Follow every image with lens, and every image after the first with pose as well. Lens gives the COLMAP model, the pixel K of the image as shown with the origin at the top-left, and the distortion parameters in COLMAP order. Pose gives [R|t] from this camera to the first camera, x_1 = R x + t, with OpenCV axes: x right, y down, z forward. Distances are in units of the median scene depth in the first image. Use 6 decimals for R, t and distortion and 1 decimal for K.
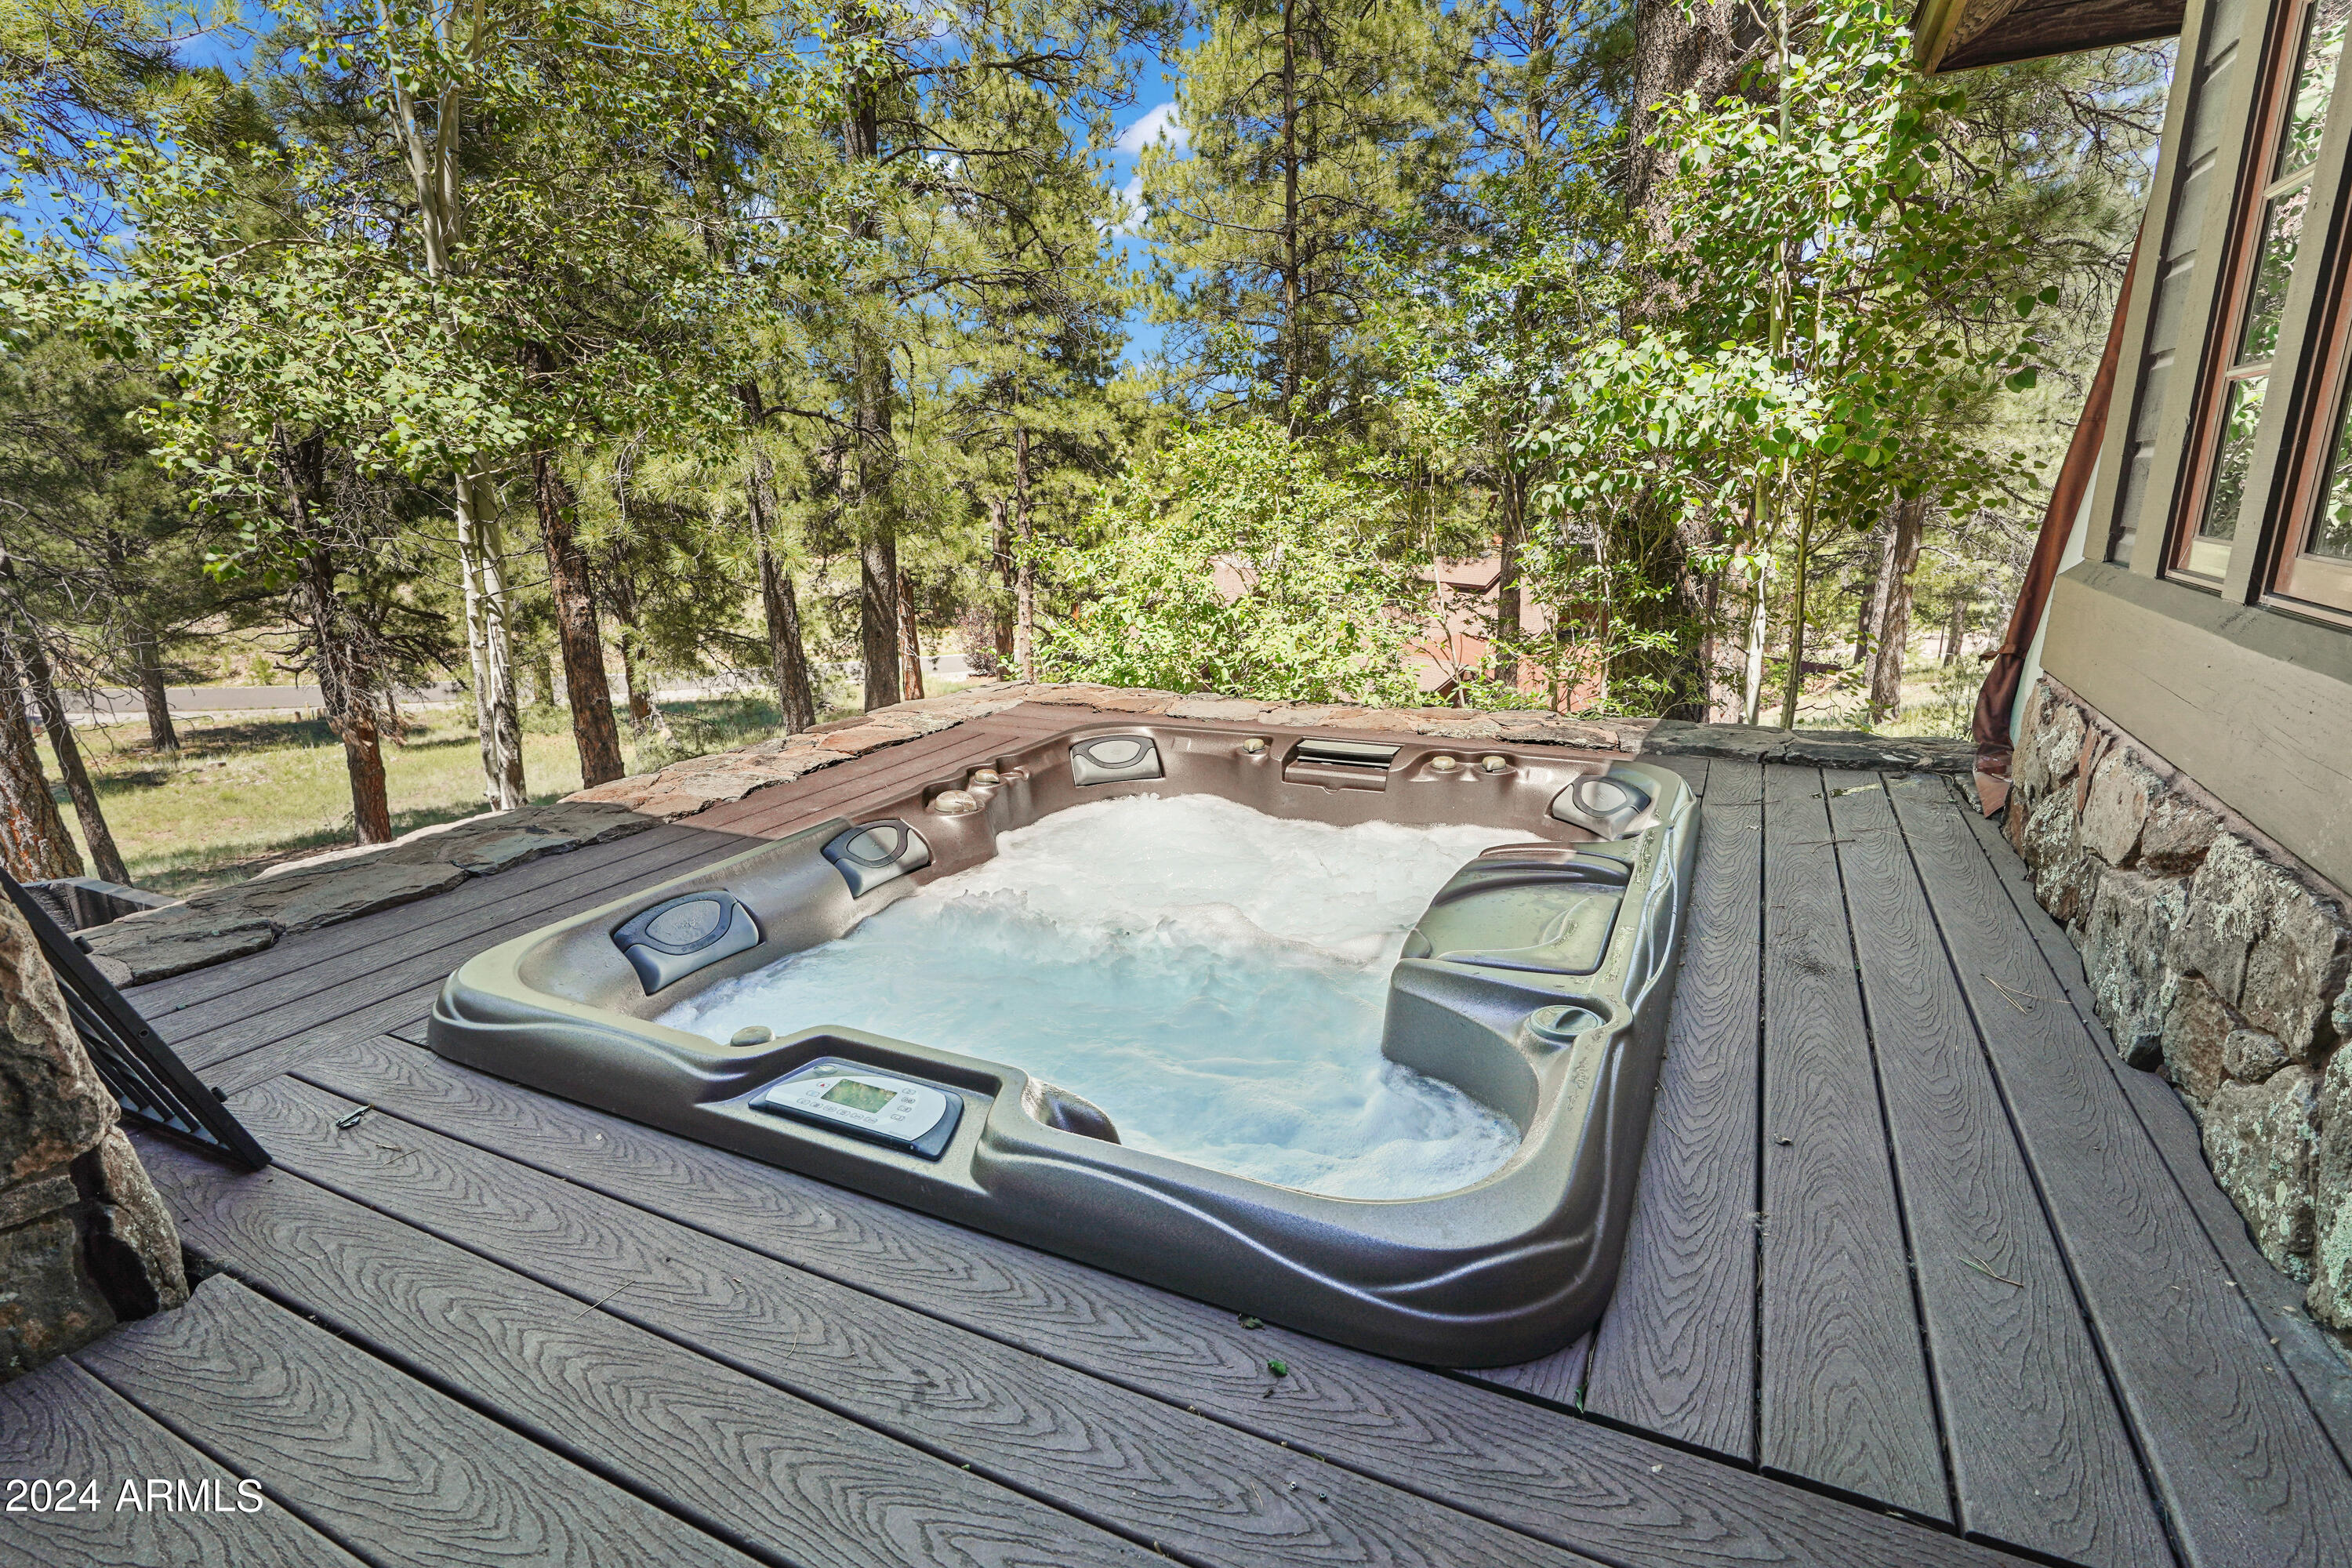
lens RADIAL K [[1131.1, 0, 1208.6], [0, 1131.1, 830.5], [0, 0, 1]] dist [-0.034874, 0.000351]
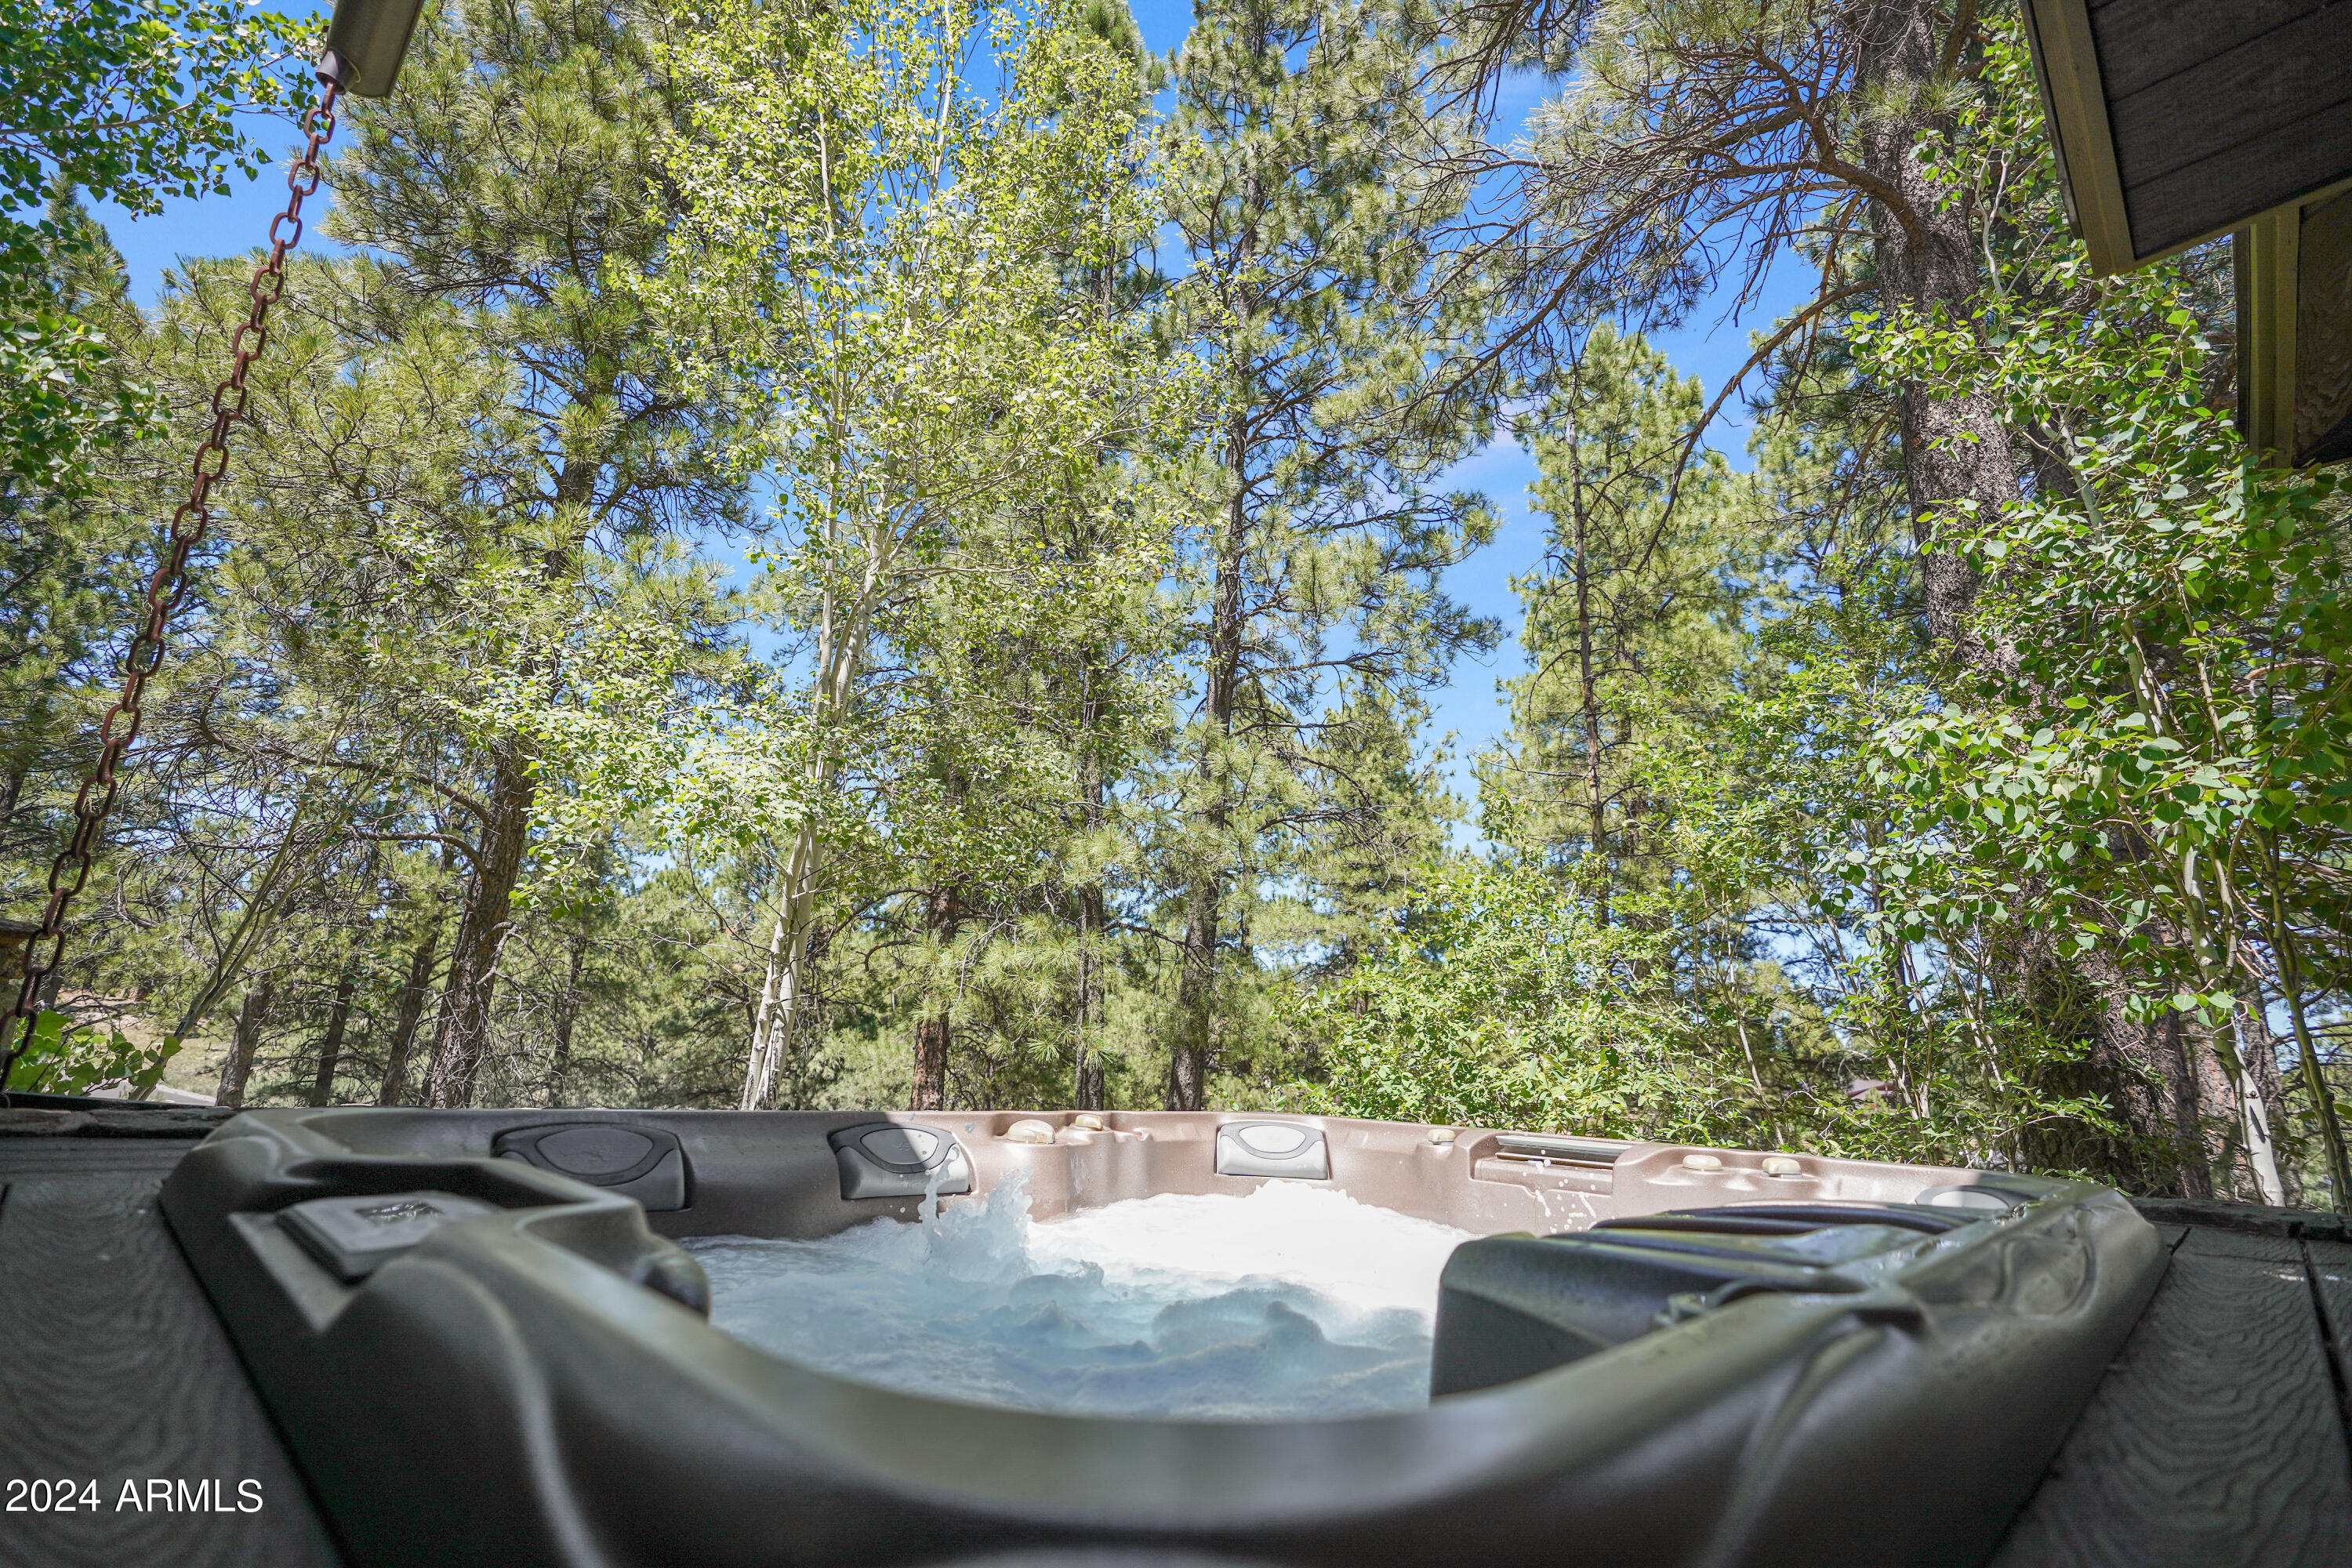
lens RADIAL K [[1083.0, 0, 1172.2], [0, 1083.0, 762.0], [0, 0, 1]] dist [-0.003207, 0.004644]
pose [[0.944374, -0.022821, -0.328081, 0.049062], [-0.155476, 0.848092, -0.506524, 0.046834], [0.289802, 0.529357, 0.797368, 0.096413]]
